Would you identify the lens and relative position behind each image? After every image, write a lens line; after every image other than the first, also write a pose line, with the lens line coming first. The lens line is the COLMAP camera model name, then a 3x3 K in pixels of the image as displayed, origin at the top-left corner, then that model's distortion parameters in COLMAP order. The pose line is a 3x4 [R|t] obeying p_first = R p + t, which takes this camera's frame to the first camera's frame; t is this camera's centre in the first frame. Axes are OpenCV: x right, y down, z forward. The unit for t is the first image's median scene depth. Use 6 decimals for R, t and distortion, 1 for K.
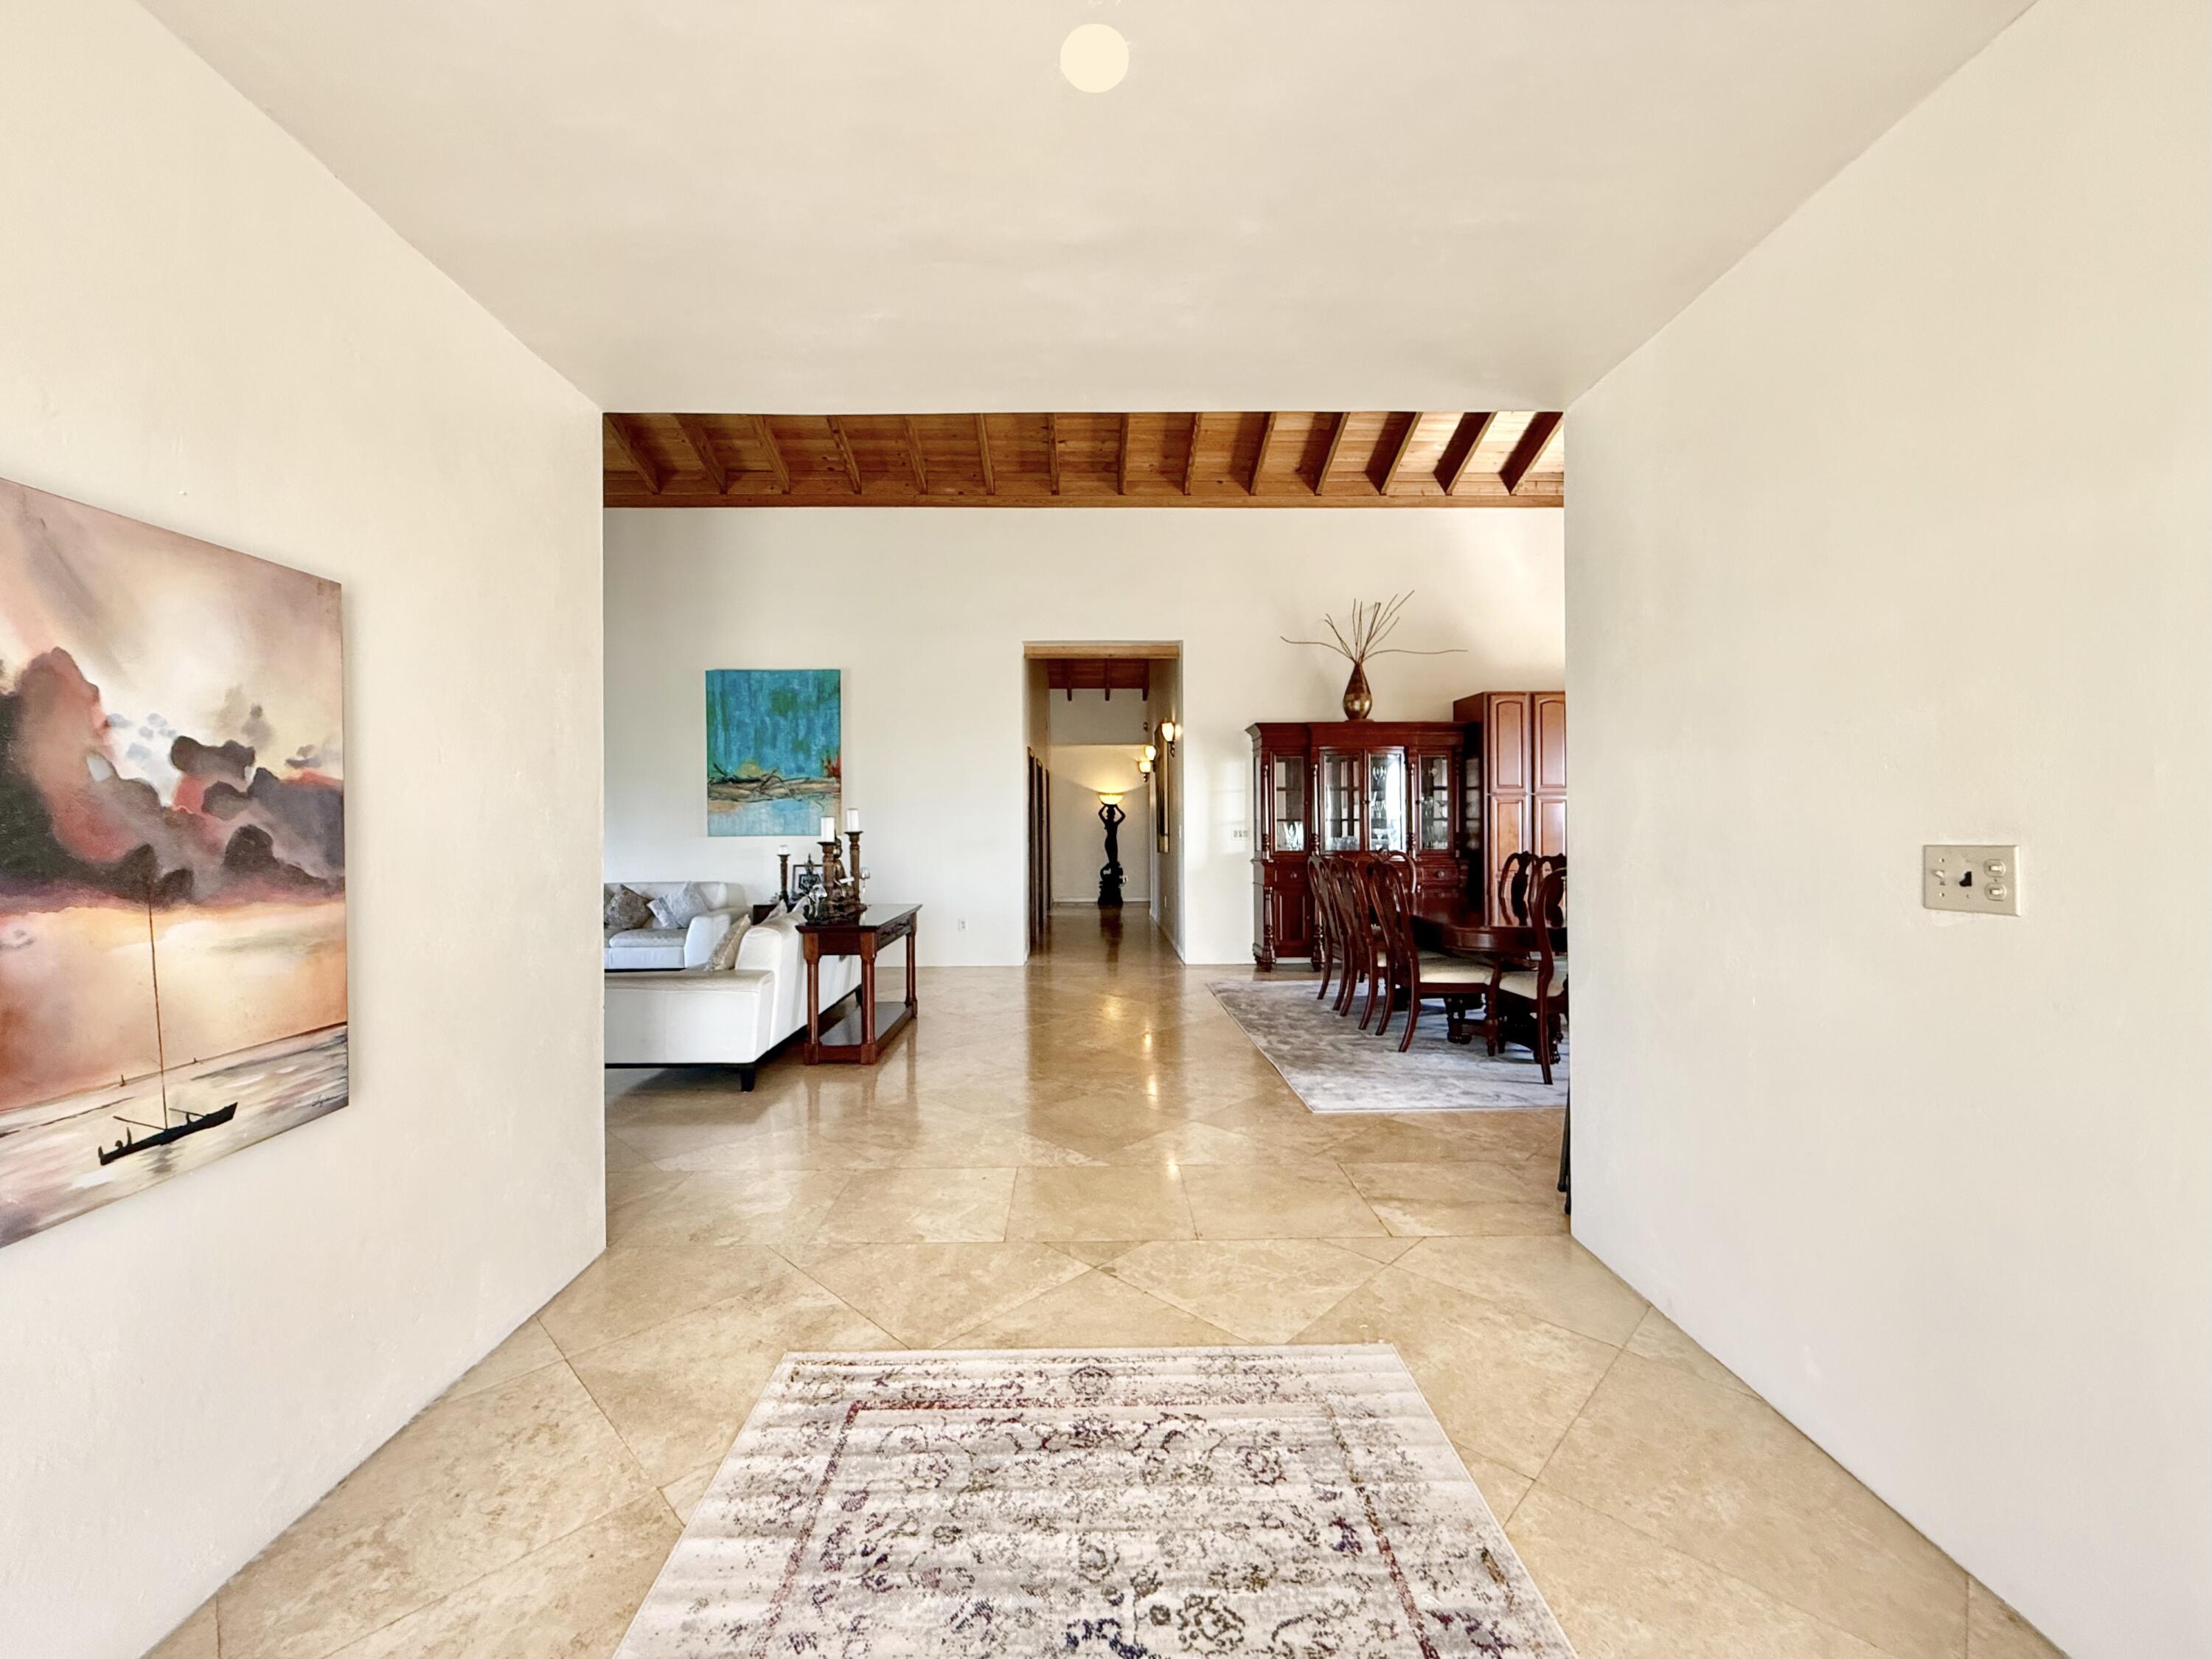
lens RADIAL K [[886.6, 0, 1115.6], [0, 886.6, 825.4], [0, 0, 1]] dist [0.000954, 0.001101]
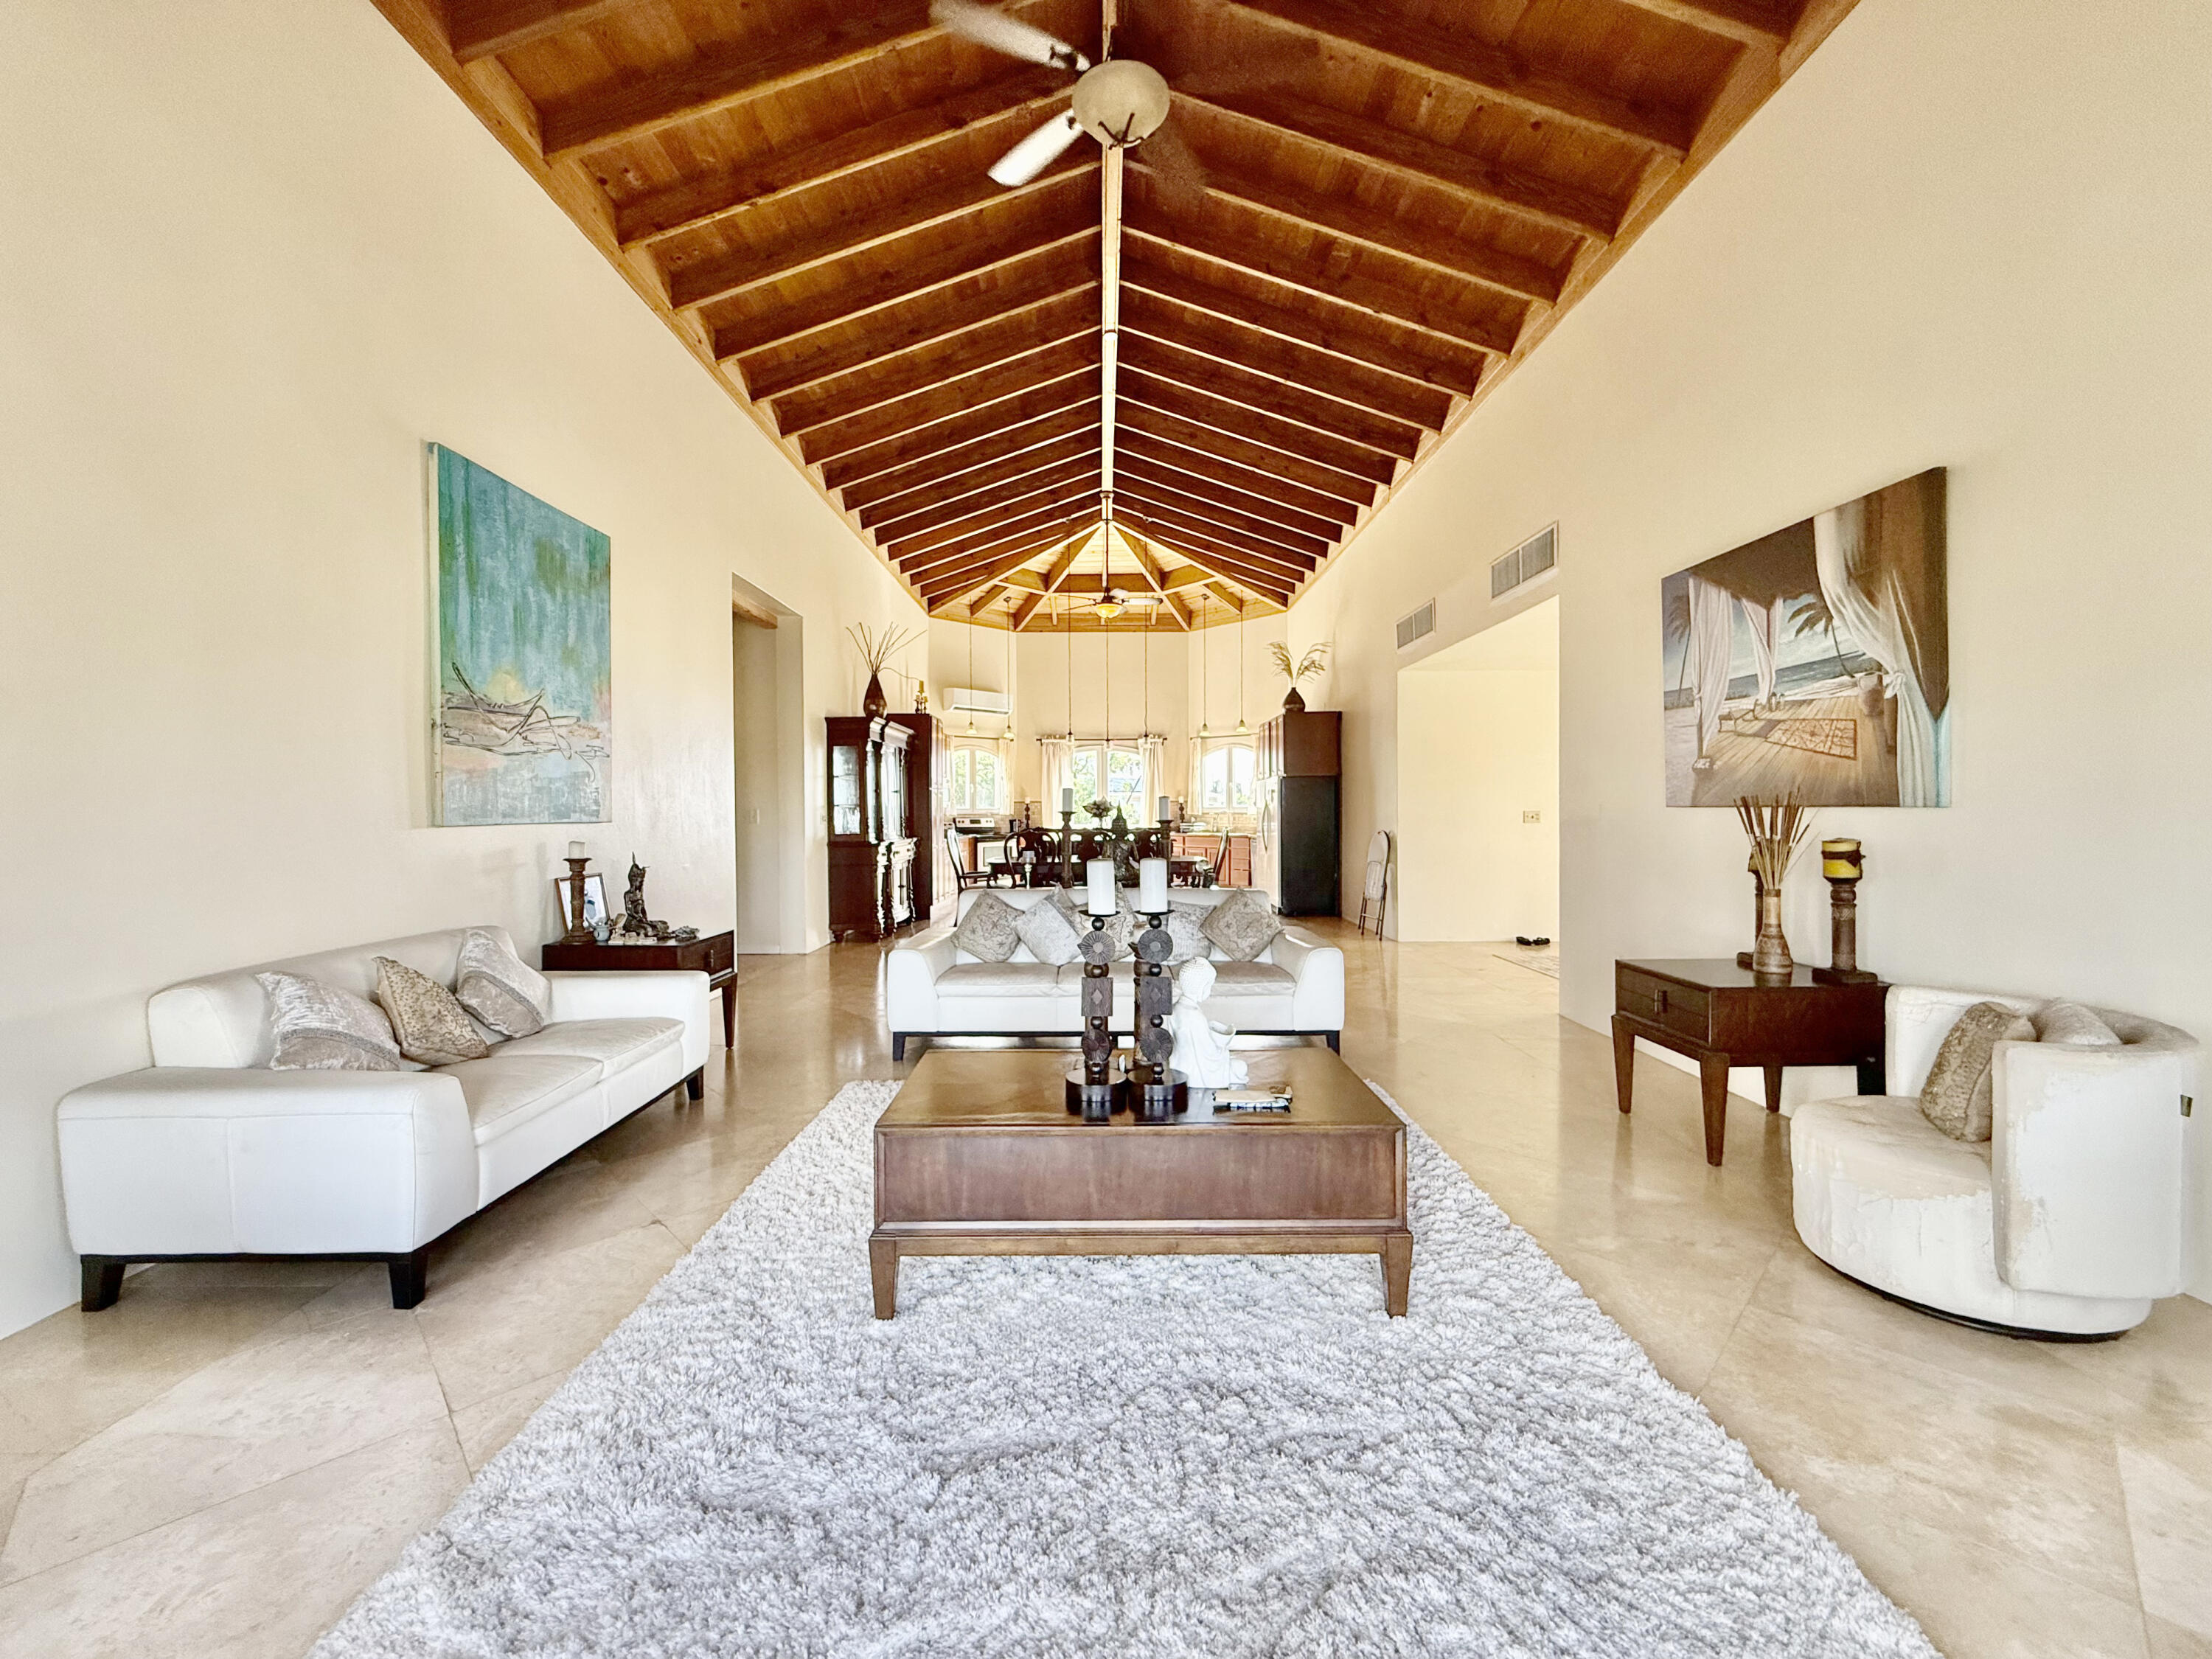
lens RADIAL K [[886.6, 0, 1106.1], [0, 886.6, 818.0], [0, 0, 1]] dist [0.000954, 0.001101]
pose [[0.034234, -0.002598, 0.999410, -0.882551], [0.003057, 0.999992, 0.002495, 0.007892], [-0.999409, 0.002970, 0.034241, 0.659280]]
